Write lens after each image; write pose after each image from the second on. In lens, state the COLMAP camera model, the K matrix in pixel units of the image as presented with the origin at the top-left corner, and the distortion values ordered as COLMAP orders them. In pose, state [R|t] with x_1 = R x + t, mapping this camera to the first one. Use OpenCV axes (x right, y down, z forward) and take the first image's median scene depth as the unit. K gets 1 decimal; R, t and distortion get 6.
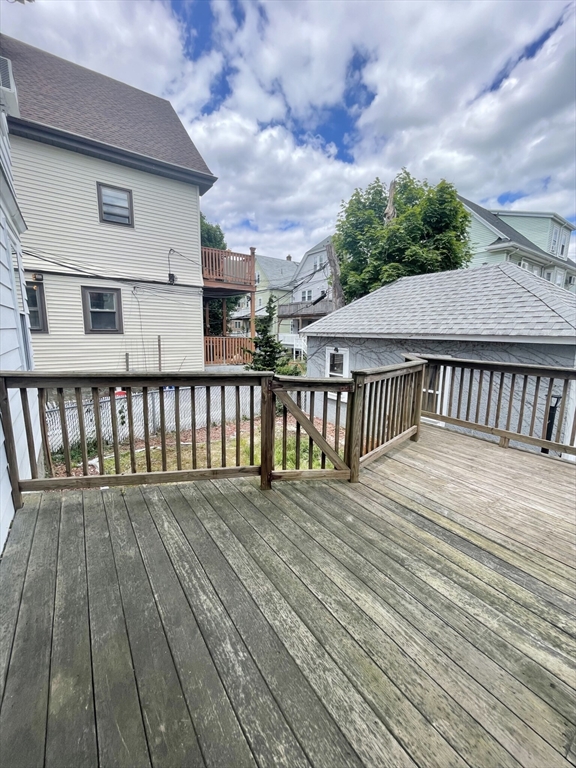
lens RADIAL K [[308.5, 0, 285.8], [0, 308.5, 381.9], [0, 0, 1]] dist [-0.003652, 0.001769]
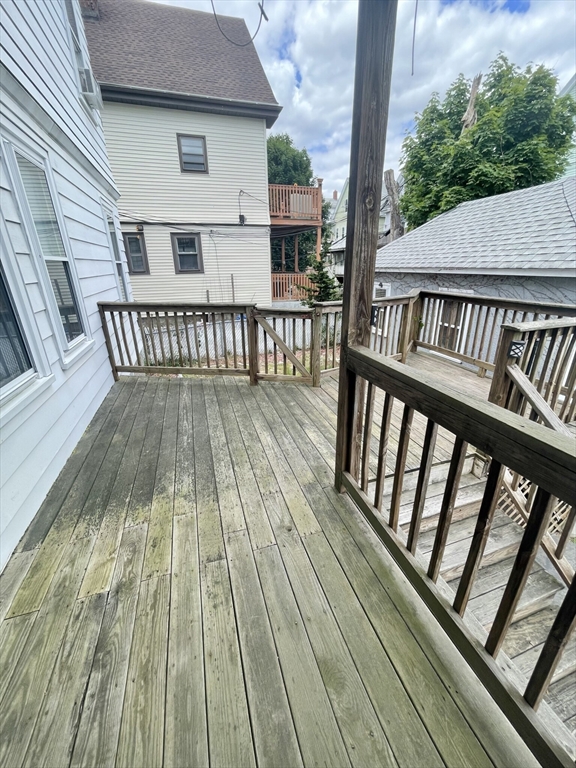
lens RADIAL K [[308.5, 0, 290.1], [0, 308.5, 382.4], [0, 0, 1]] dist [-0.003652, 0.001769]
pose [[0.955889, 0.078382, -0.283077, 0.187110], [-0.020060, 0.978908, 0.203314, 0.011212], [0.293043, -0.188667, 0.937300, -0.119650]]
